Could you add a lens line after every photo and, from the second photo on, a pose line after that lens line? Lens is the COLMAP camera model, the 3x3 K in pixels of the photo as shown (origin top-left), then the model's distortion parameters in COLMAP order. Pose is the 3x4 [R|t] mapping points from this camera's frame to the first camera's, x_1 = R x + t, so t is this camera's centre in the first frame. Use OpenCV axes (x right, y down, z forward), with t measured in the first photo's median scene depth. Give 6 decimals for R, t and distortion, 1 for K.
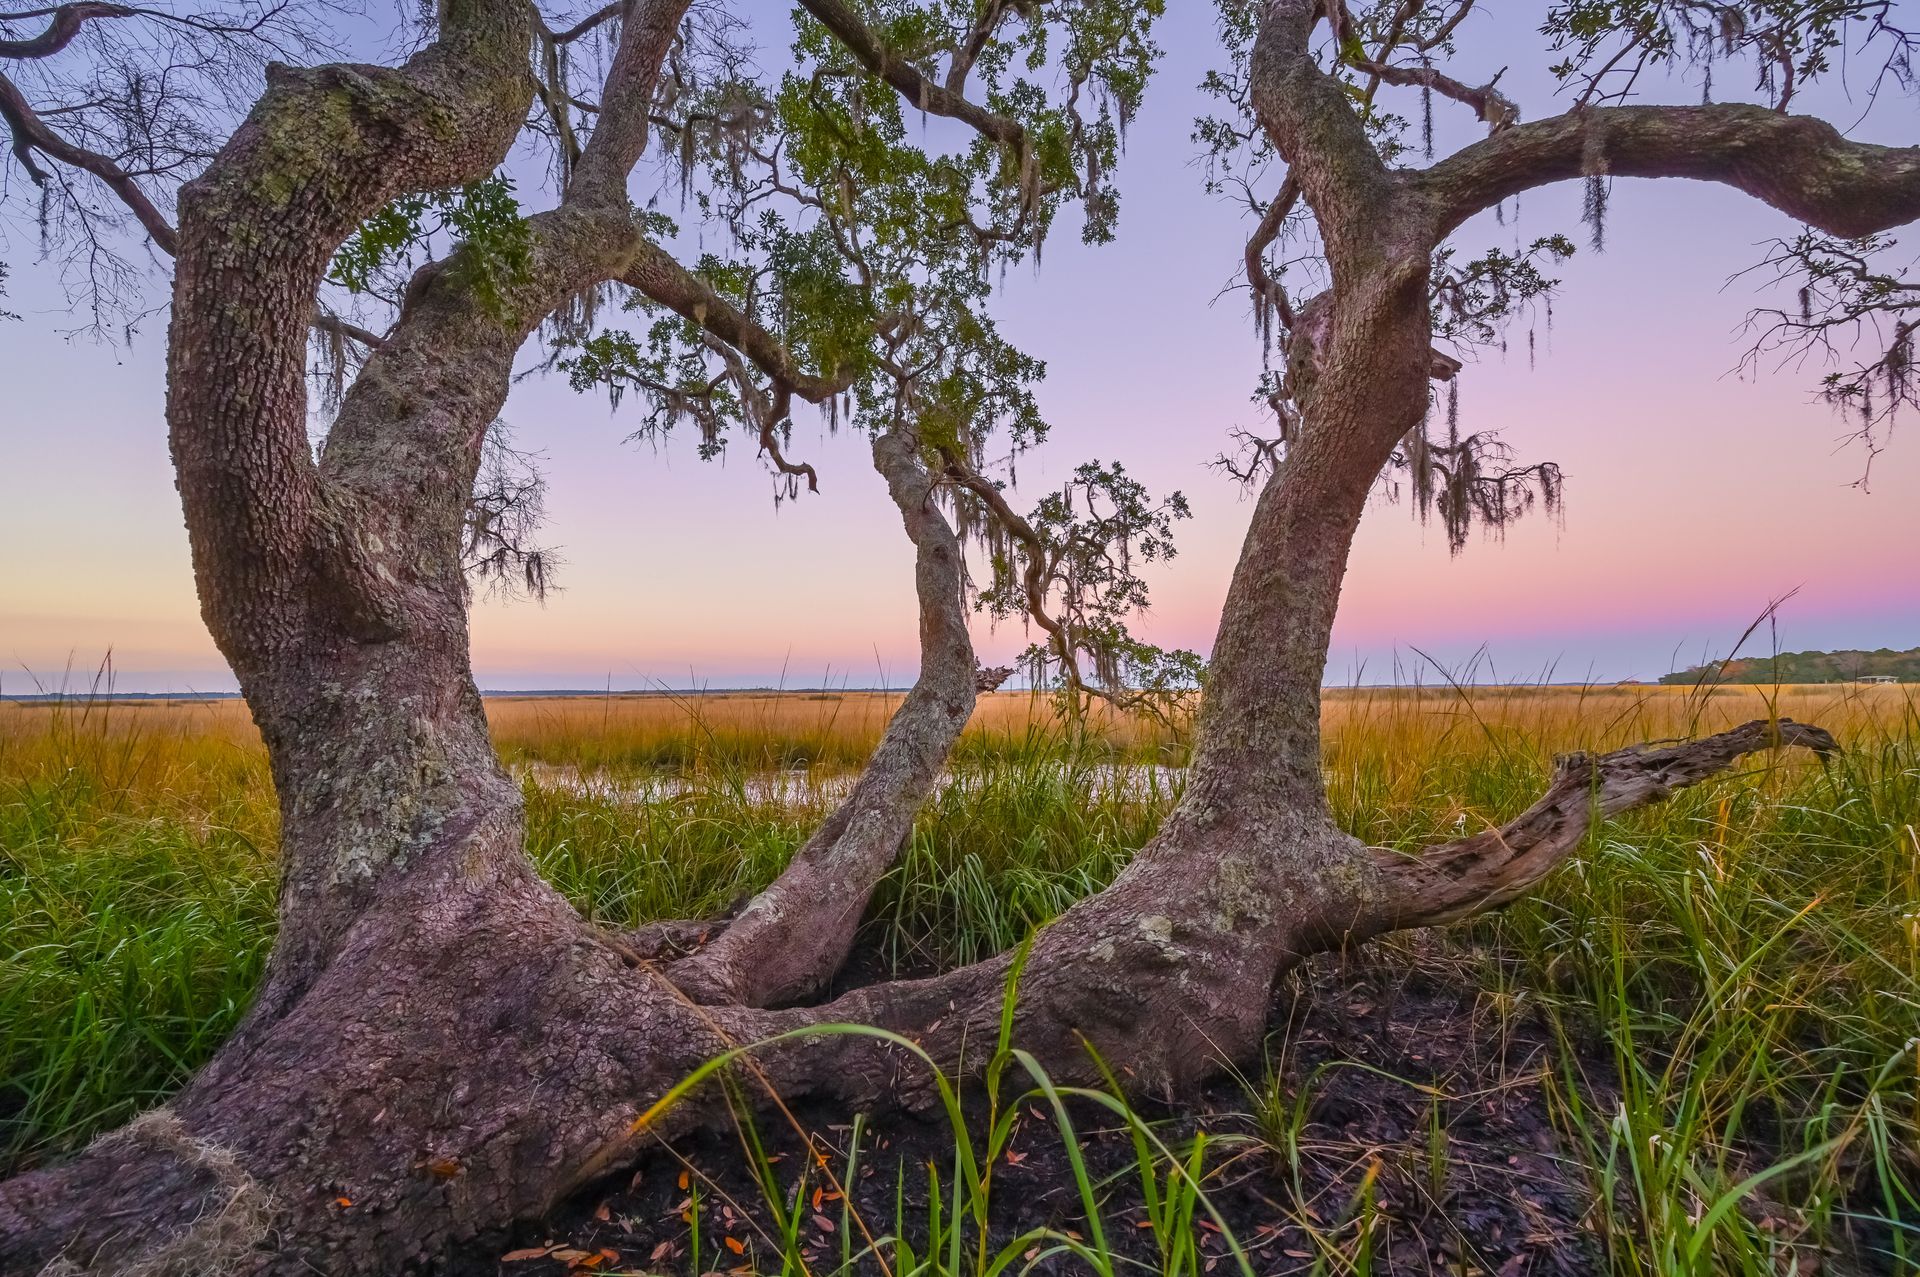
lens RADIAL K [[760.2, 0, 963.9], [0, 760.2, 670.0], [0, 0, 1]] dist [-0.002028, 0.000339]
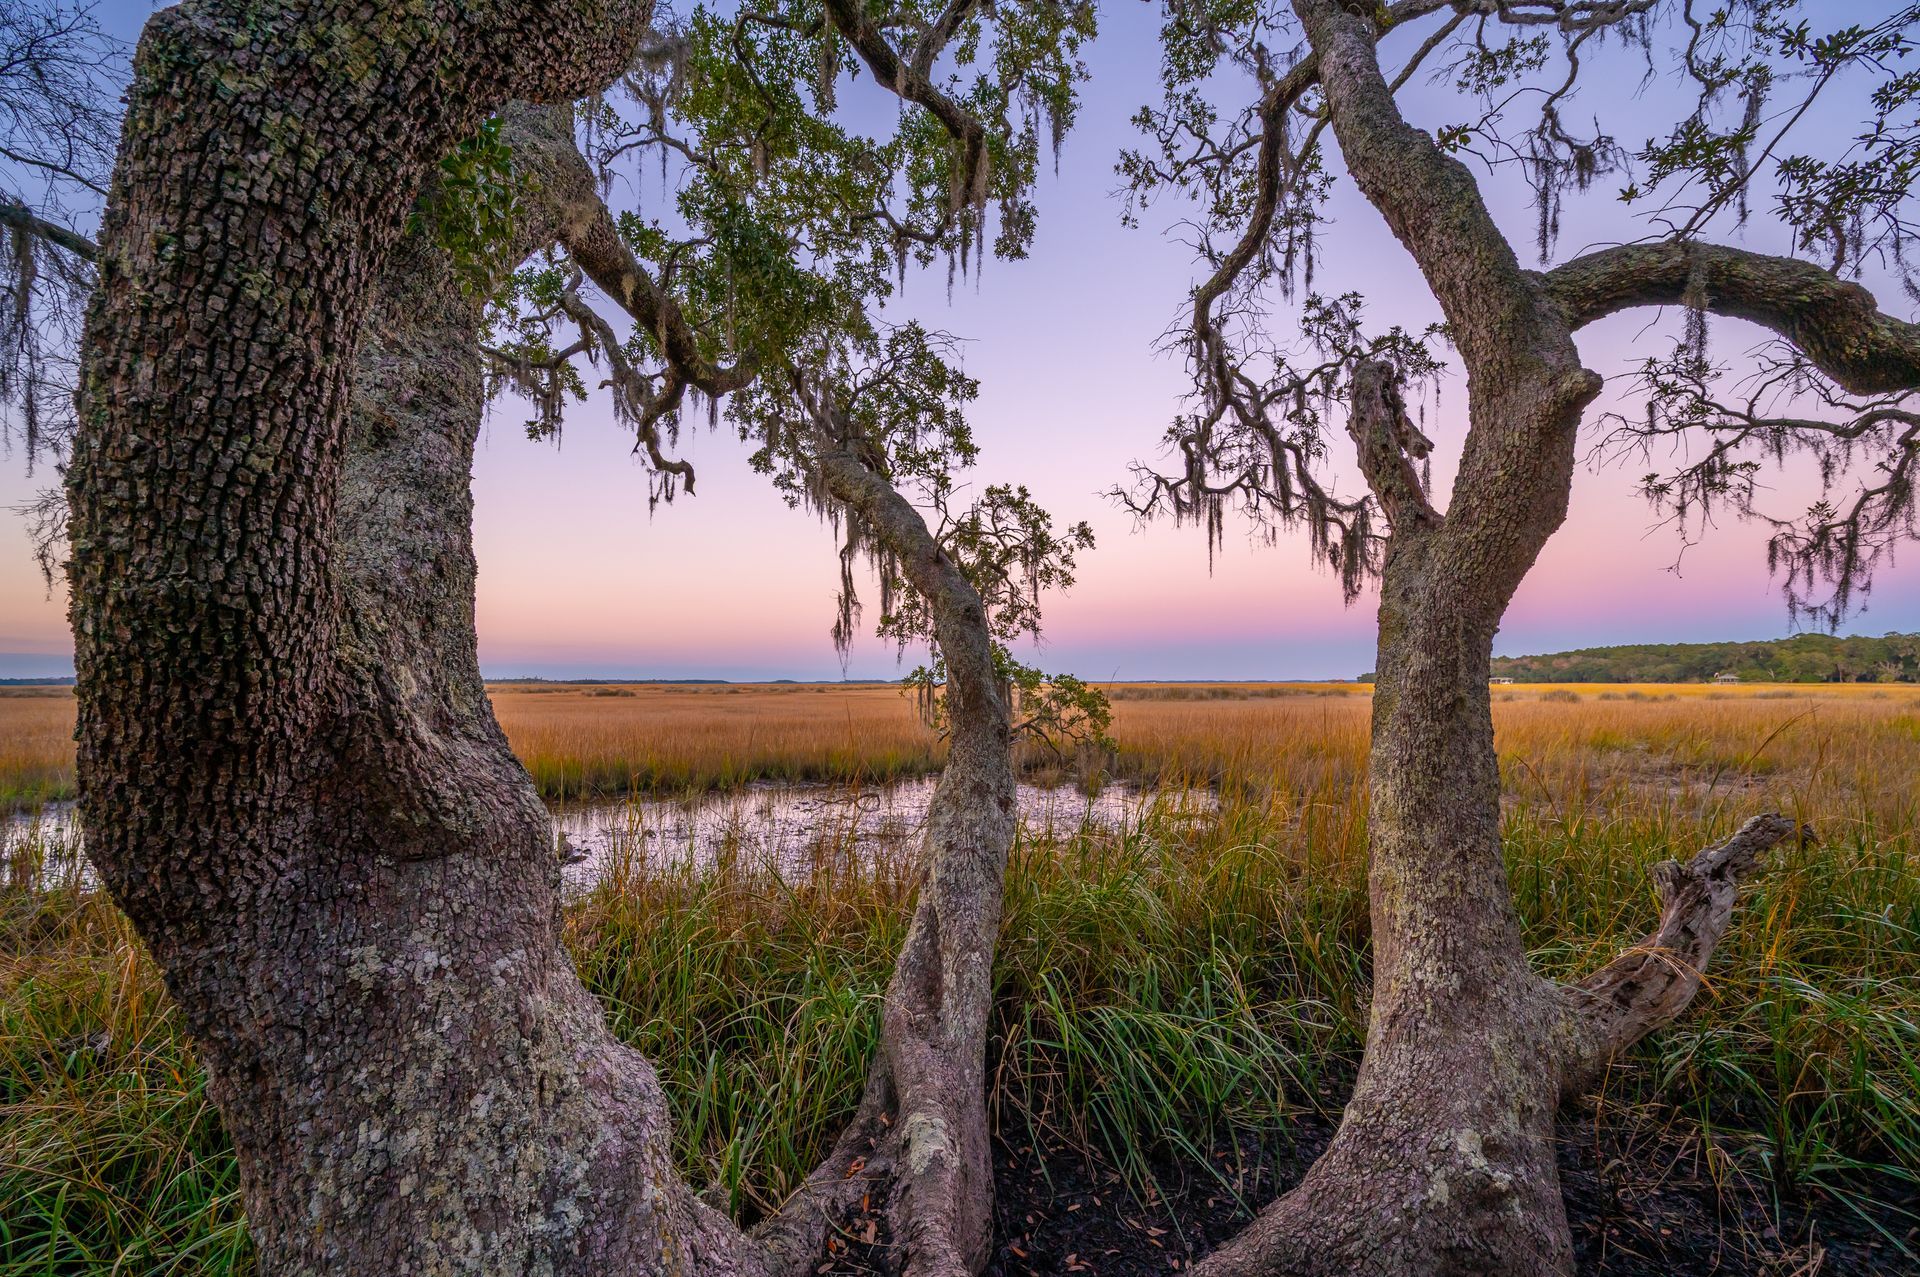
lens RADIAL K [[760.2, 0, 963.9], [0, 760.2, 670.0], [0, 0, 1]] dist [-0.002028, 0.000339]
pose [[0.965982, 0.014032, 0.258229, -0.163971], [-0.016425, 0.999840, 0.007110, -0.060145], [-0.258088, -0.011110, 0.966058, 0.102140]]
